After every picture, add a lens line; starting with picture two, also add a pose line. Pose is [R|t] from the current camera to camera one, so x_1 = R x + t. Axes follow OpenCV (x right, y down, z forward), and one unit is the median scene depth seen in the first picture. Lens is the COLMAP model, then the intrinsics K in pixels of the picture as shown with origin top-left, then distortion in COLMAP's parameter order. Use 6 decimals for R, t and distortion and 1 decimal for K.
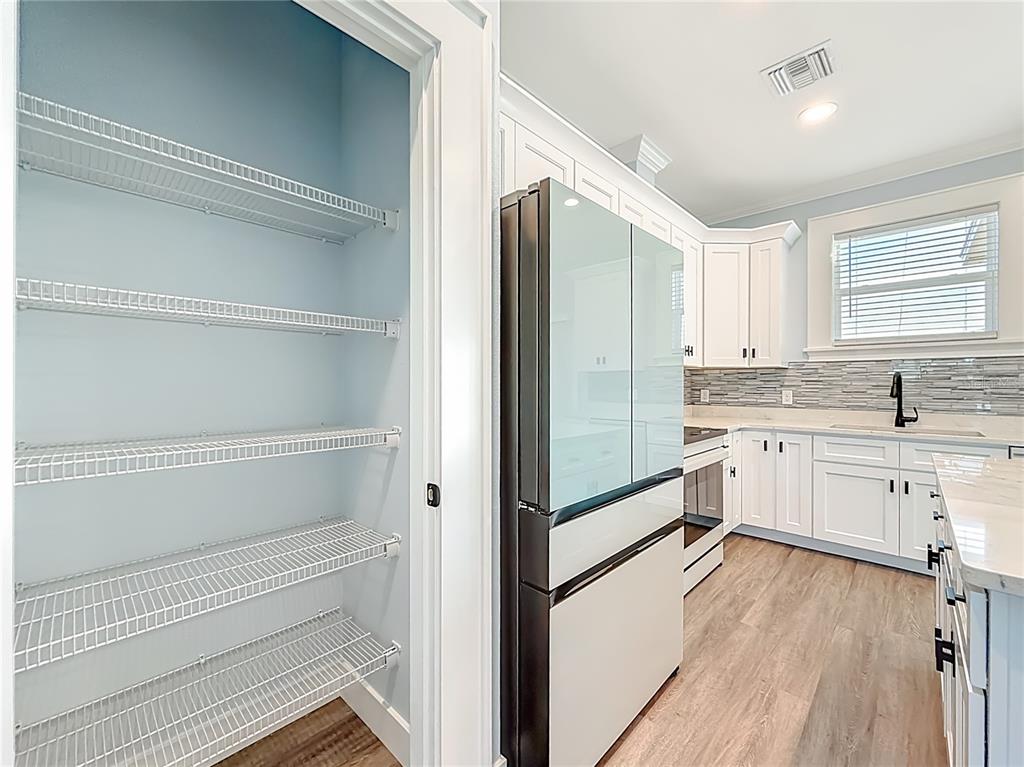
lens RADIAL K [[418.7, 0, 507.9], [0, 418.7, 384.9], [0, 0, 1]] dist [-0.004216, -0.000547]
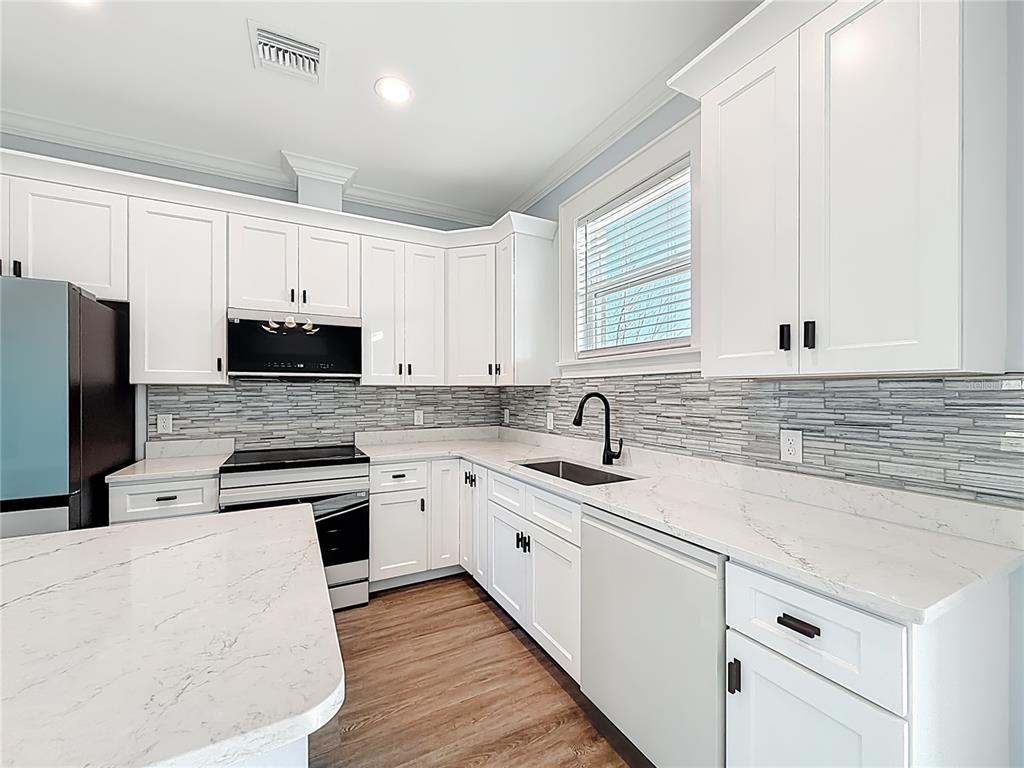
lens RADIAL K [[418.7, 0, 511.5], [0, 418.7, 392.8], [0, 0, 1]] dist [-0.004216, -0.000547]
pose [[0.953200, 0.001863, -0.302336, 0.957487], [-0.004111, 0.999968, -0.006800, -0.022791], [0.302314, 0.007724, 0.953177, 0.203707]]
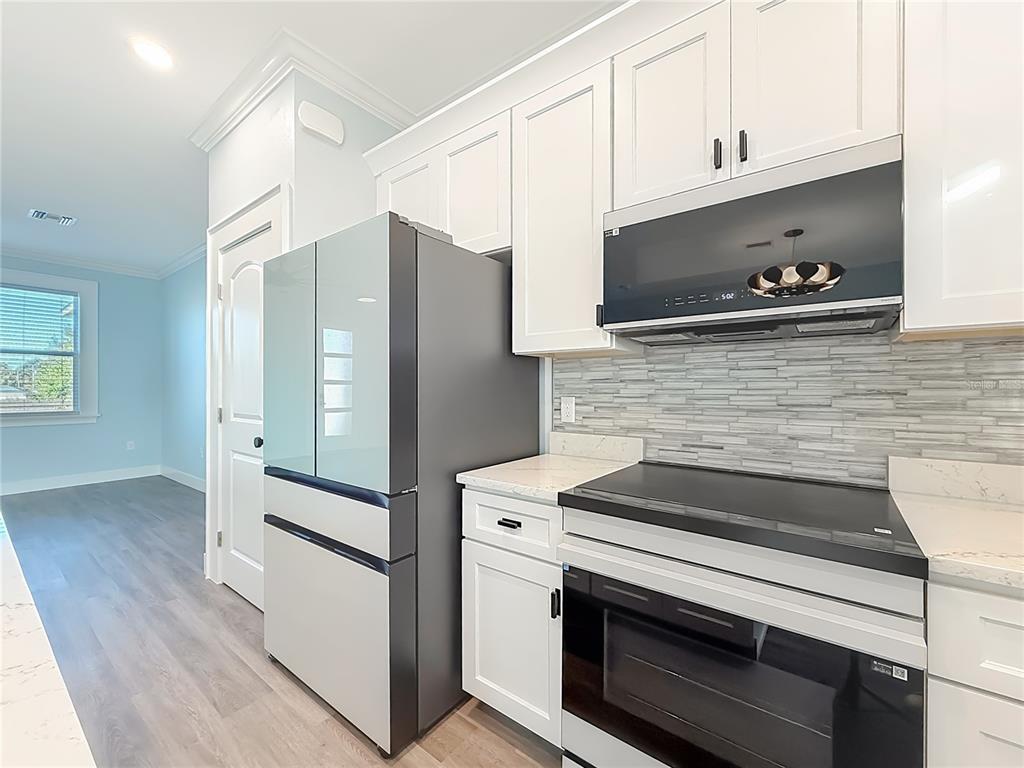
lens RADIAL K [[418.7, 0, 511.1], [0, 418.7, 388.1], [0, 0, 1]] dist [-0.004216, -0.000547]
pose [[0.126164, 0.007340, -0.991982, 0.657594], [-0.009498, 0.999936, 0.006190, 0.000718], [0.991964, 0.008641, 0.126225, 0.622936]]
